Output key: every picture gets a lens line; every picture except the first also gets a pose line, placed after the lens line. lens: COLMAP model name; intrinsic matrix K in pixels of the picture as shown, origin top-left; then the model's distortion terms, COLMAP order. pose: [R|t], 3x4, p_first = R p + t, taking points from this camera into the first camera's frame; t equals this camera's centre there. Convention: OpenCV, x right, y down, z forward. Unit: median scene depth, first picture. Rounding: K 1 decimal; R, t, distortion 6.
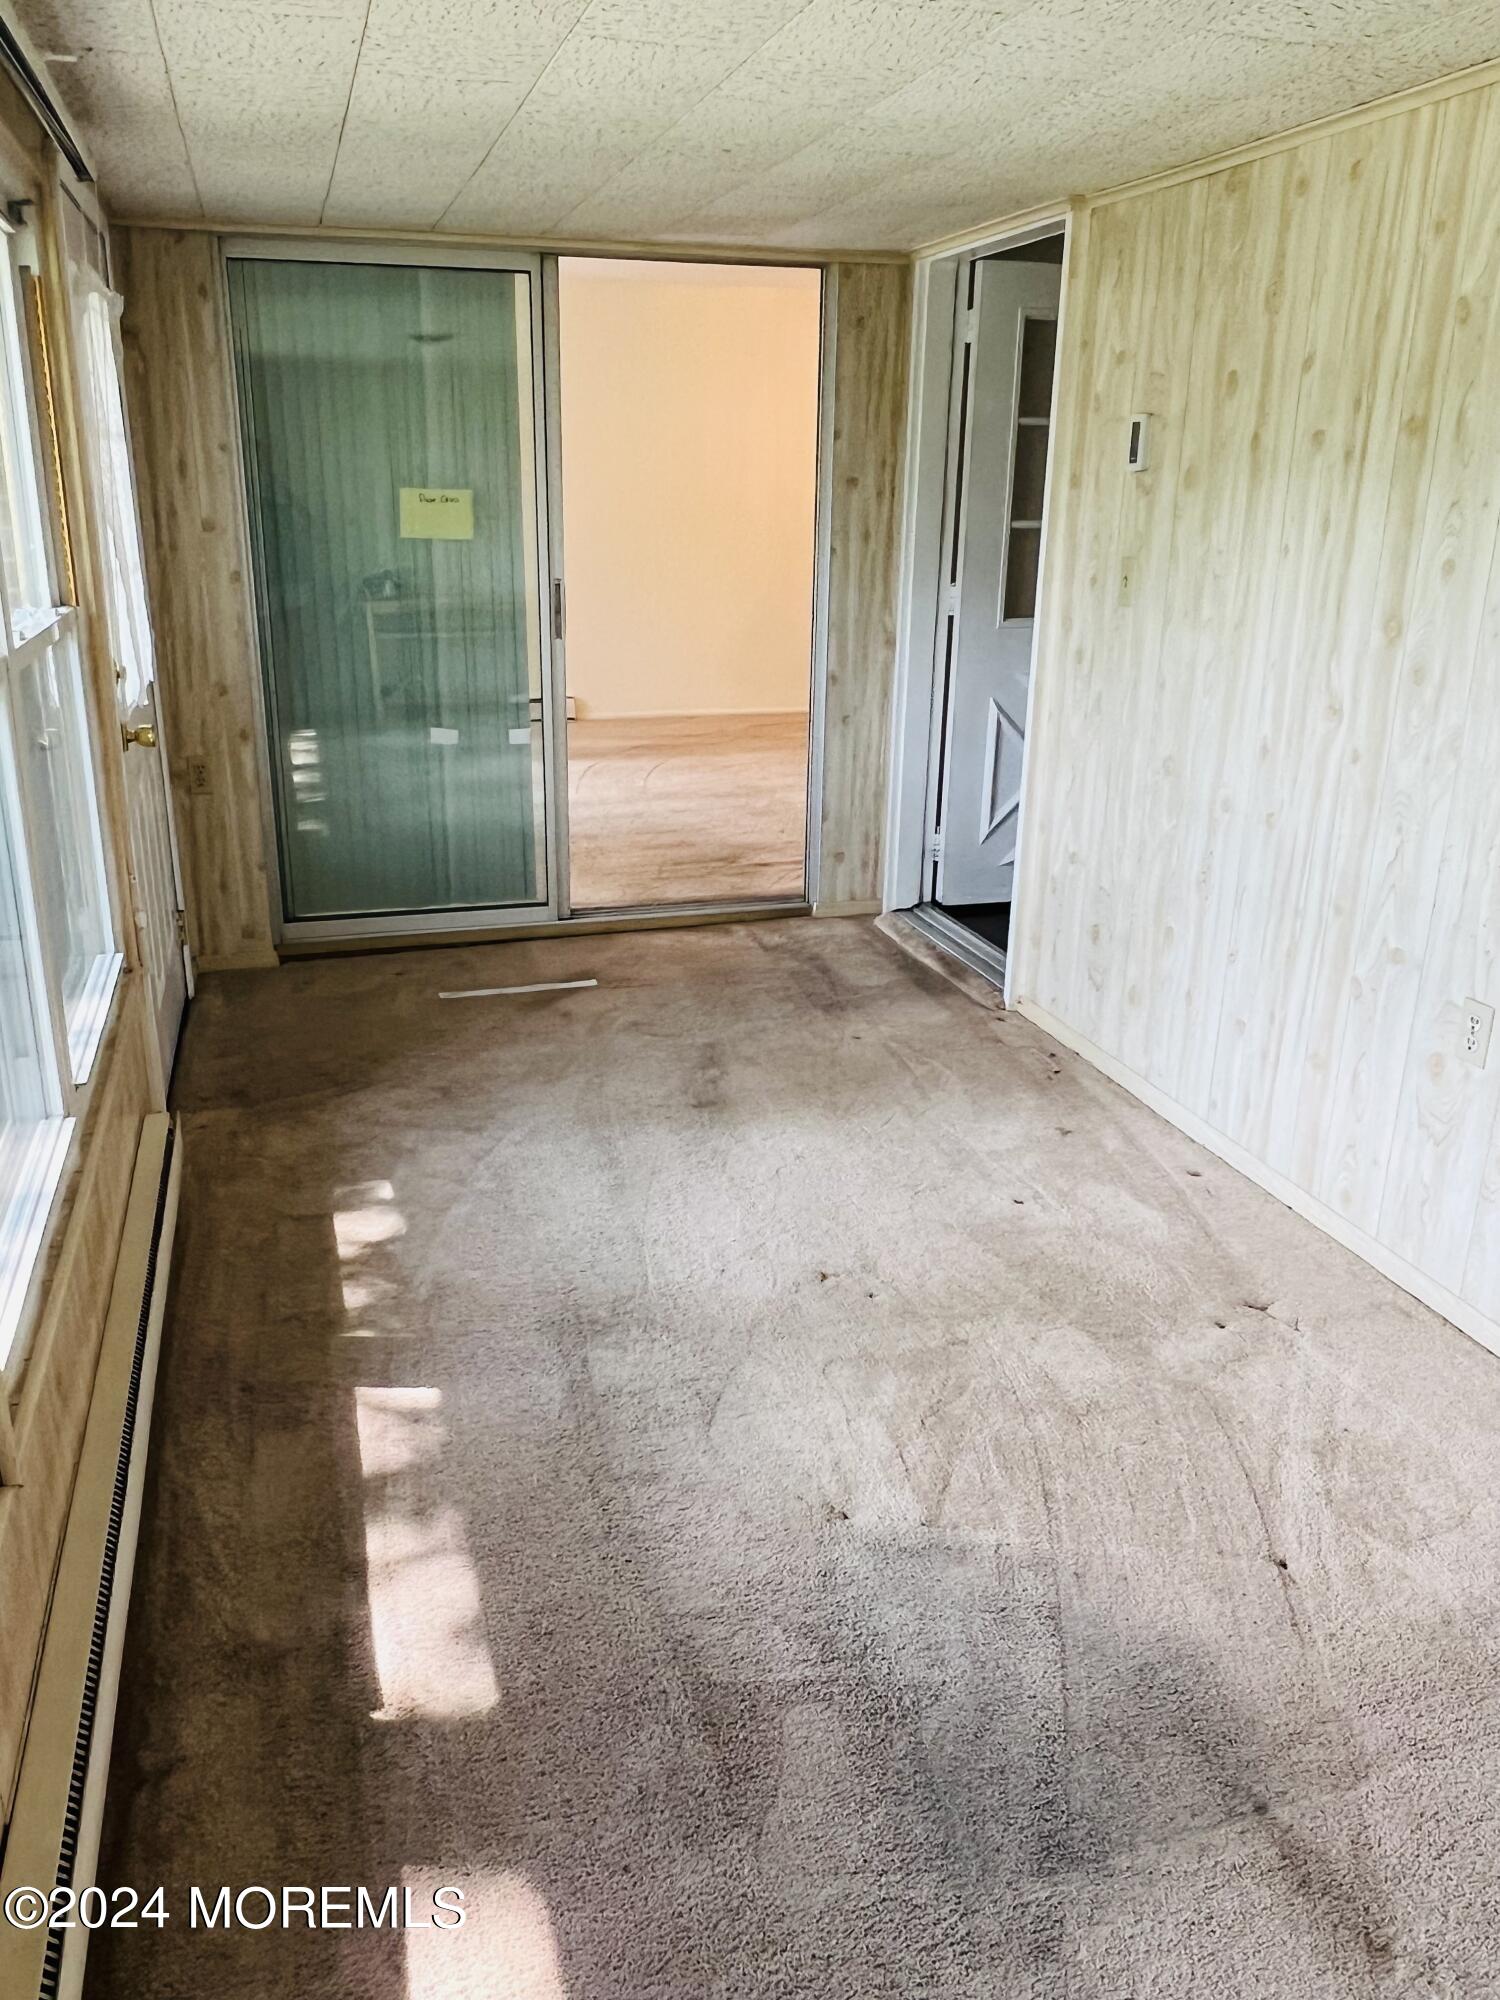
lens RADIAL K [[1527.5, 0, 736.1], [0, 1527.5, 1002.8], [0, 0, 1]] dist [0.000199, -0.001494]
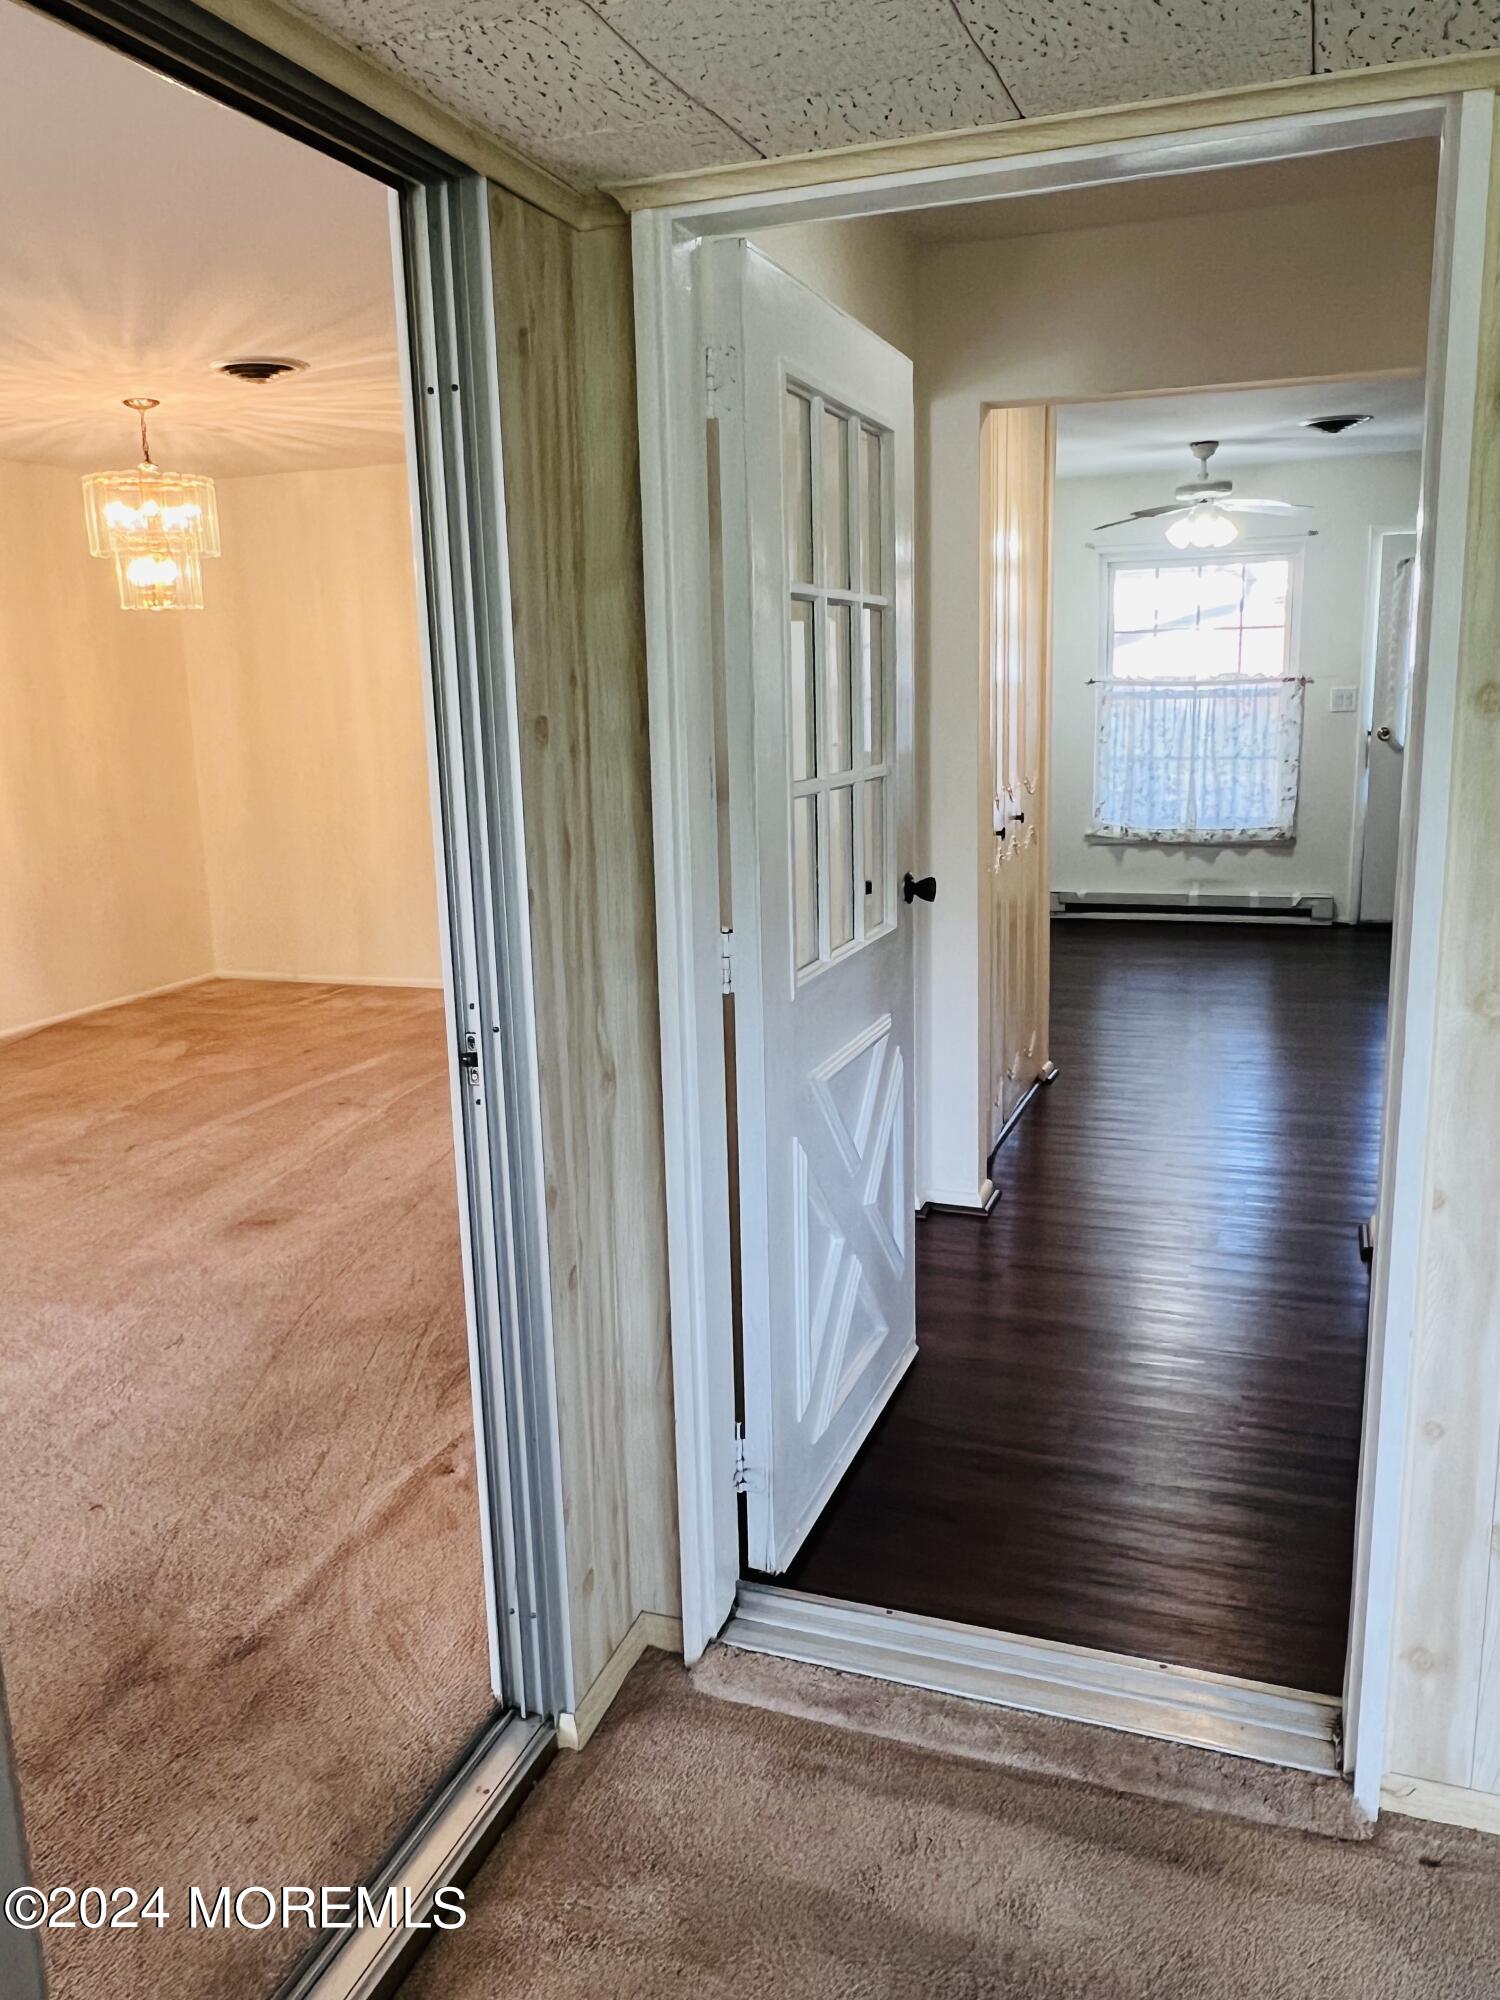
lens RADIAL K [[1527.5, 0, 736.1], [0, 1527.5, 1002.8], [0, 0, 1]] dist [0.000199, -0.001494]
pose [[0.603619, -0.195793, 0.772858, -0.246174], [0.294349, 0.955620, 0.012200, -0.293438], [-0.740948, 0.220125, 0.634462, 0.809952]]
